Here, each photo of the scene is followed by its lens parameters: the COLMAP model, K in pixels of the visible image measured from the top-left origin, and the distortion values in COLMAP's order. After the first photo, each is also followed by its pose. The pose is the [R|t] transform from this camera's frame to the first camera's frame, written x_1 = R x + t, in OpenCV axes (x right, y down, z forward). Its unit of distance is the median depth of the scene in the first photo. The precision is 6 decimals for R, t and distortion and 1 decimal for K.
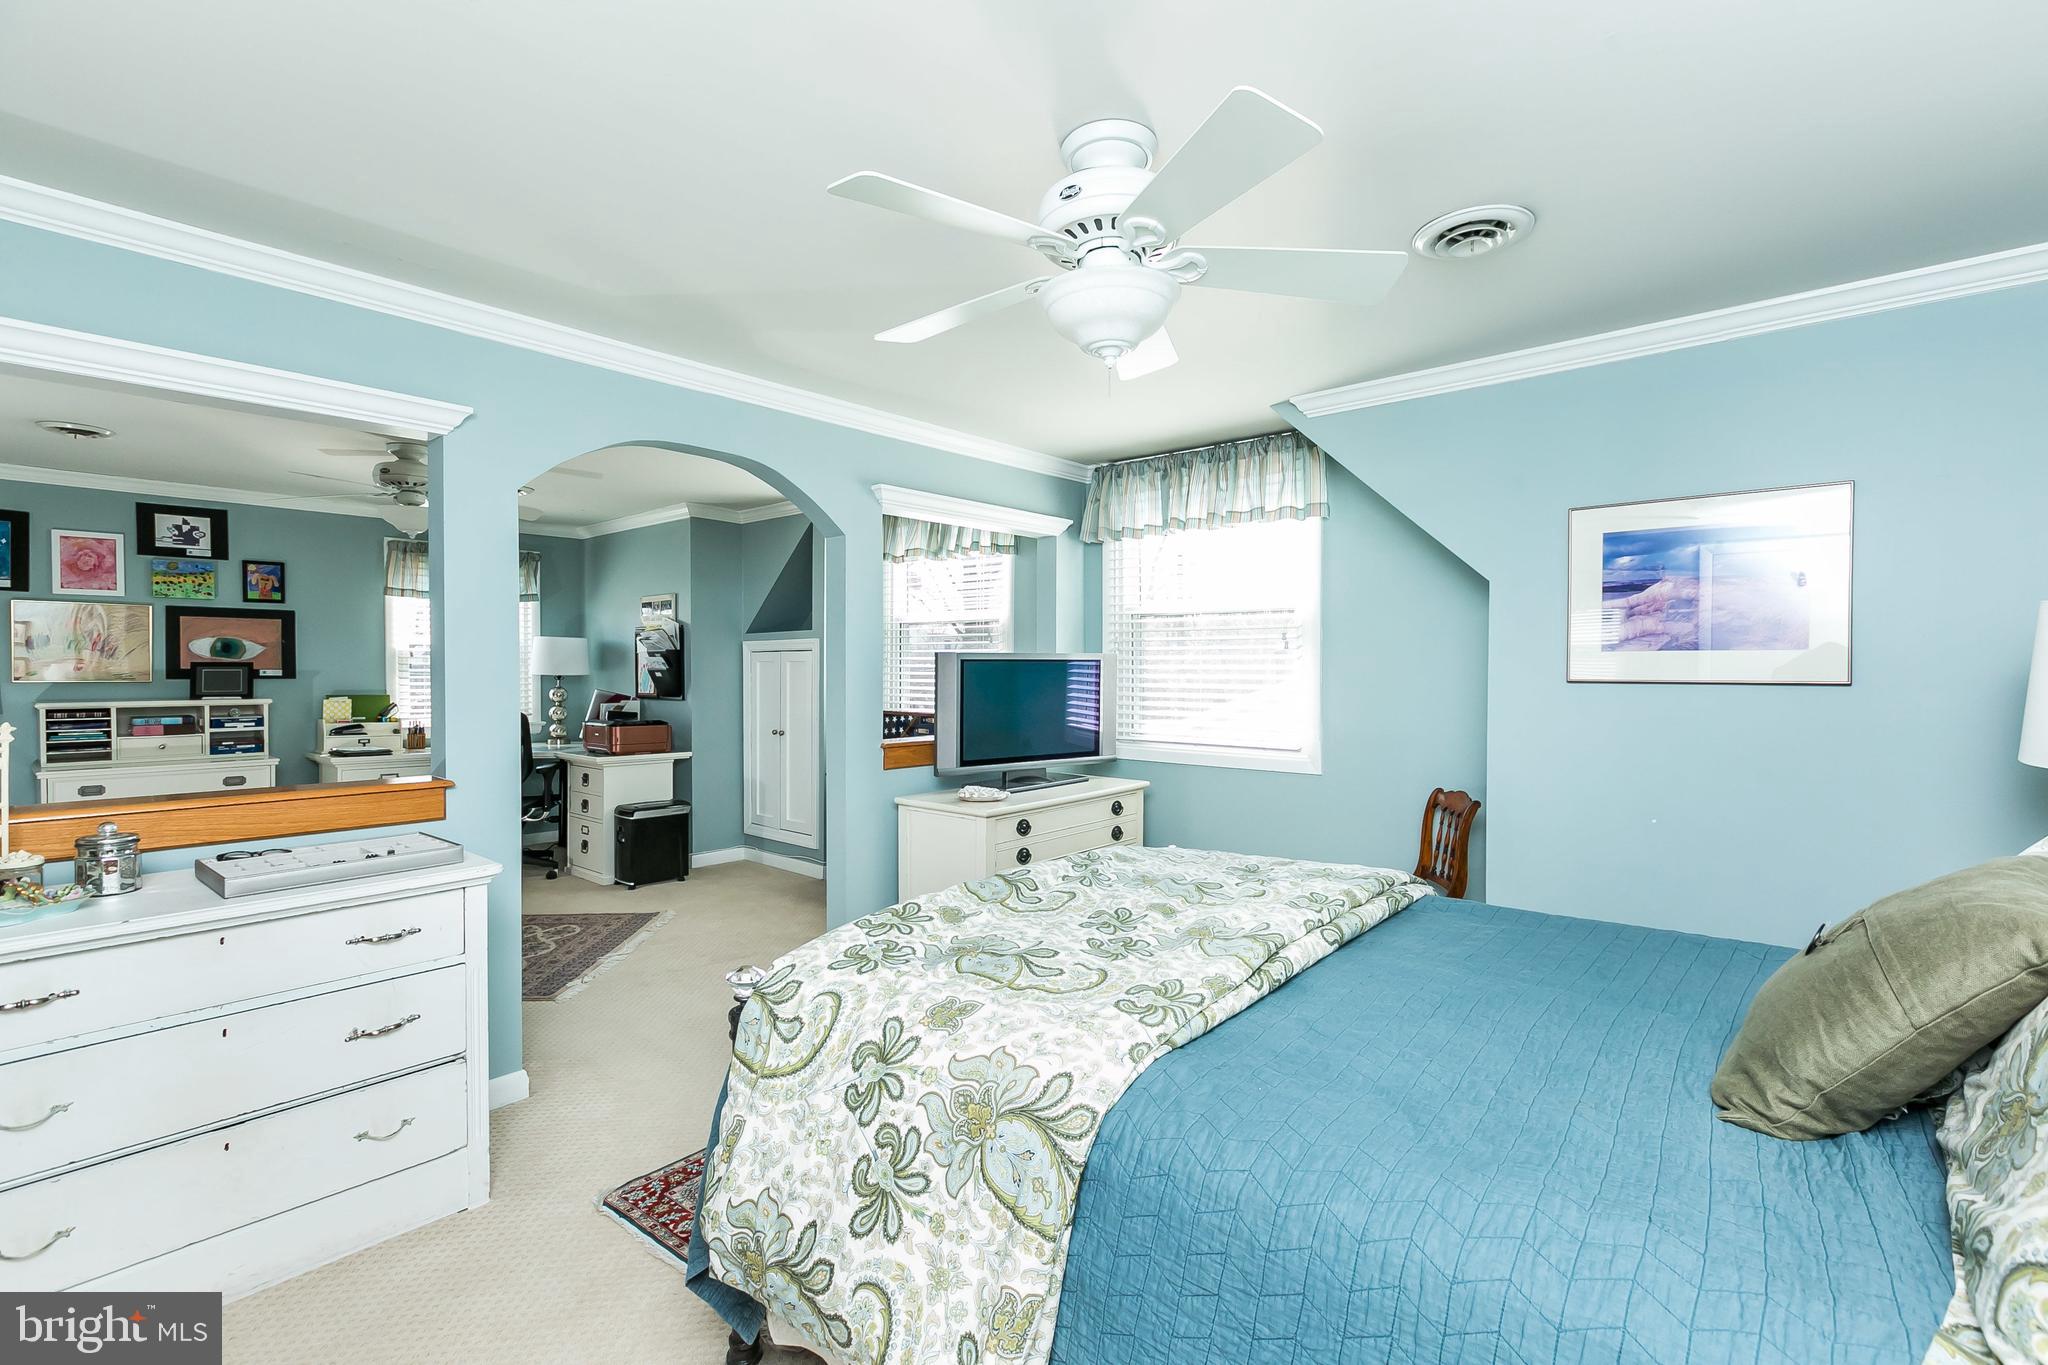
lens RADIAL K [[928.7, 0, 1014.1], [0, 928.7, 674.0], [0, 0, 1]] dist [0.008421, -0.000473]
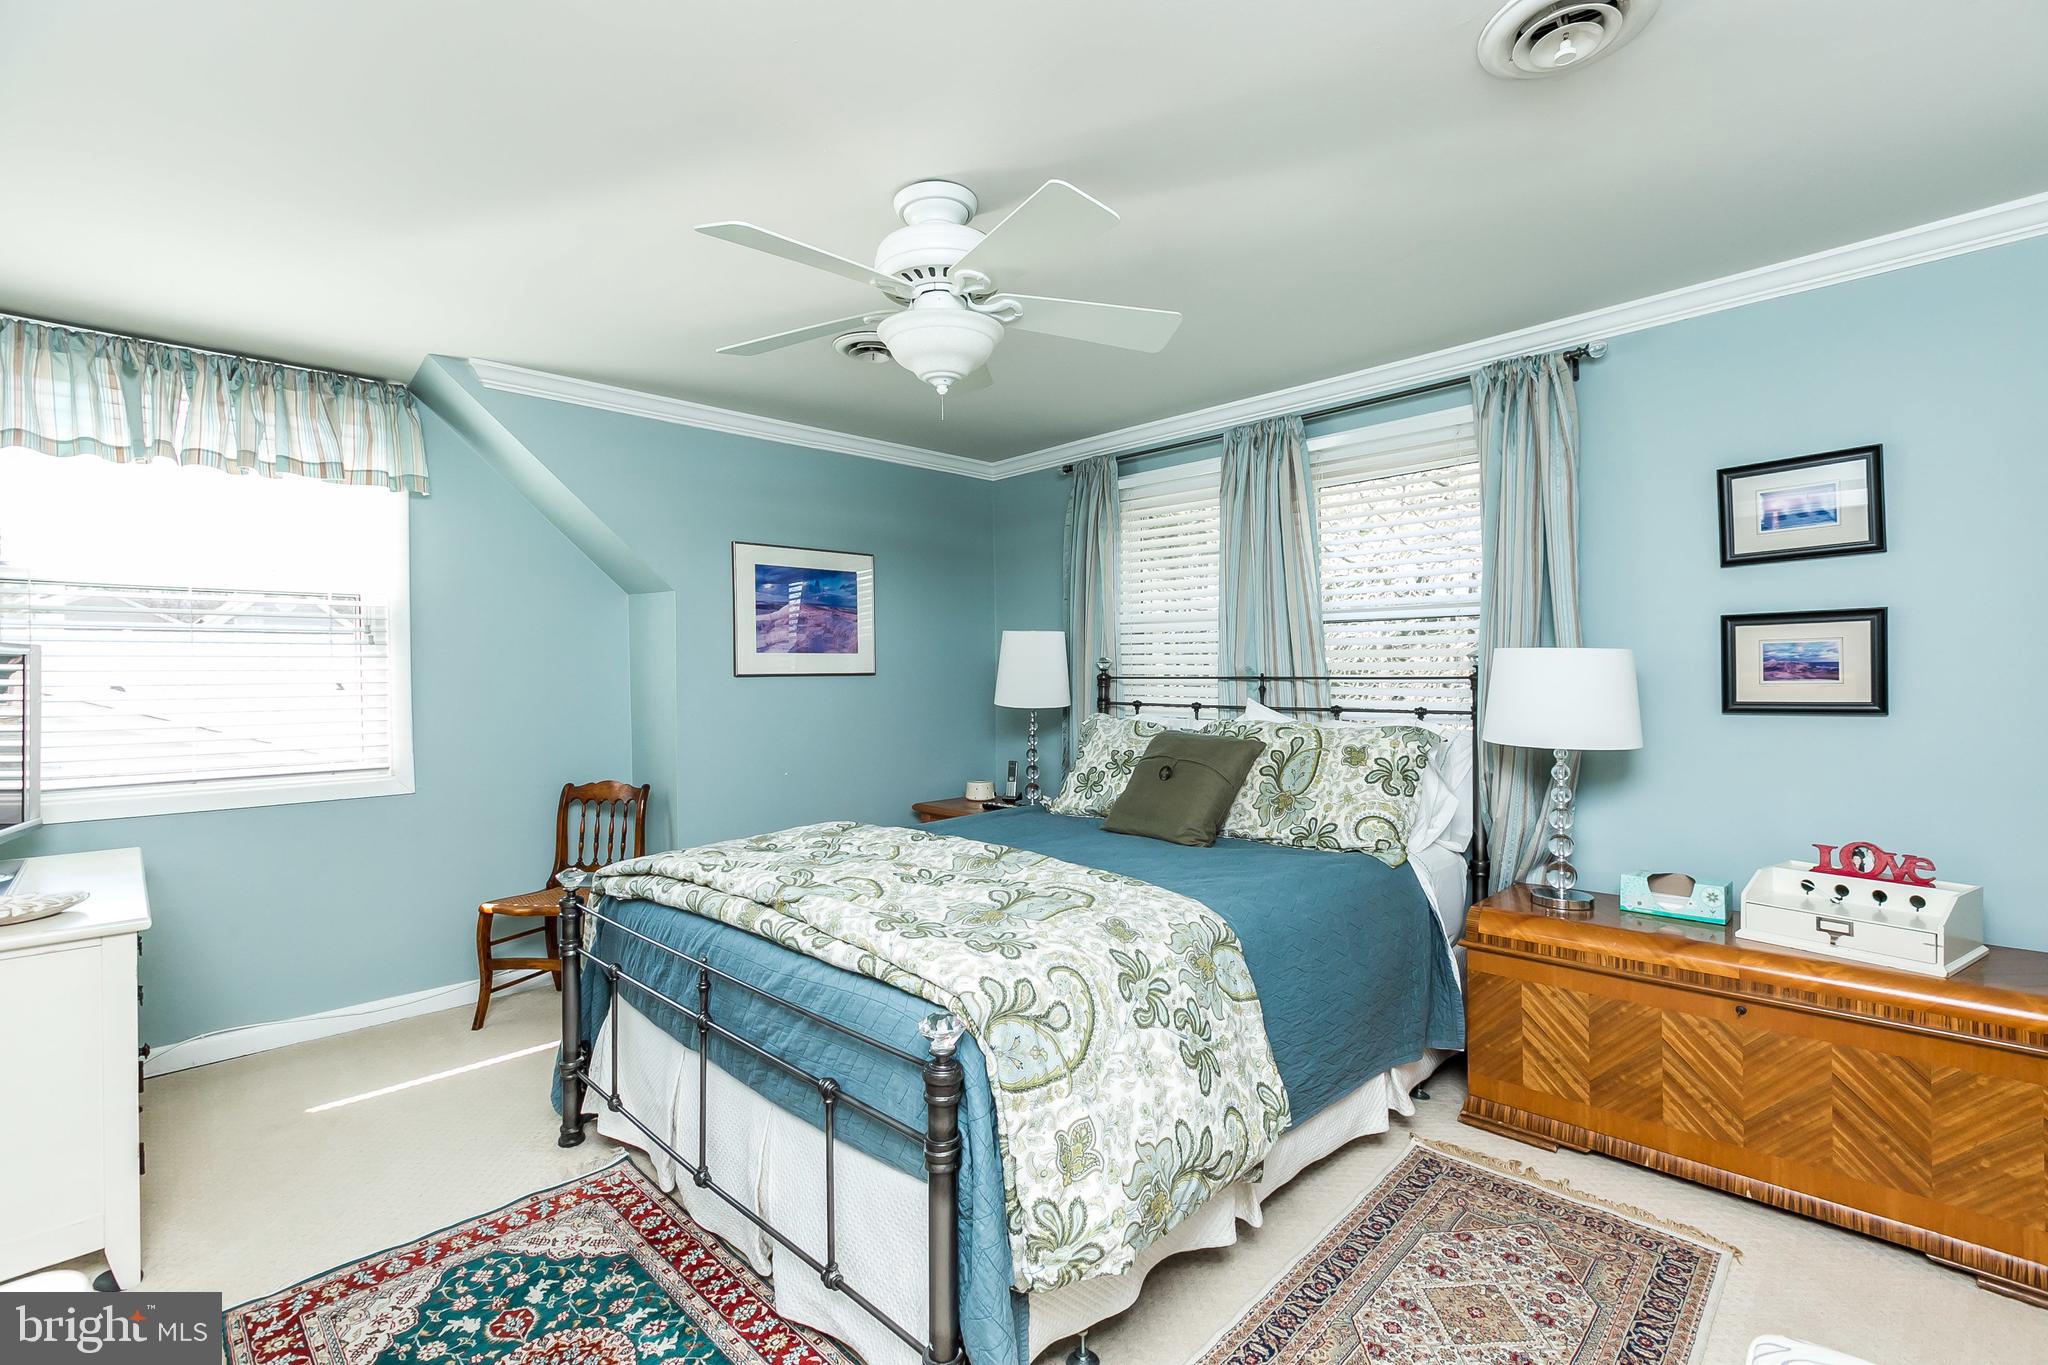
lens RADIAL K [[928.7, 0, 1012.5], [0, 928.7, 678.6], [0, 0, 1]] dist [0.008421, -0.000473]
pose [[0.079264, -0.008733, 0.996815, -0.661810], [0.019313, 0.999787, 0.007223, 0.010171], [-0.996667, 0.018679, 0.079415, 0.525429]]
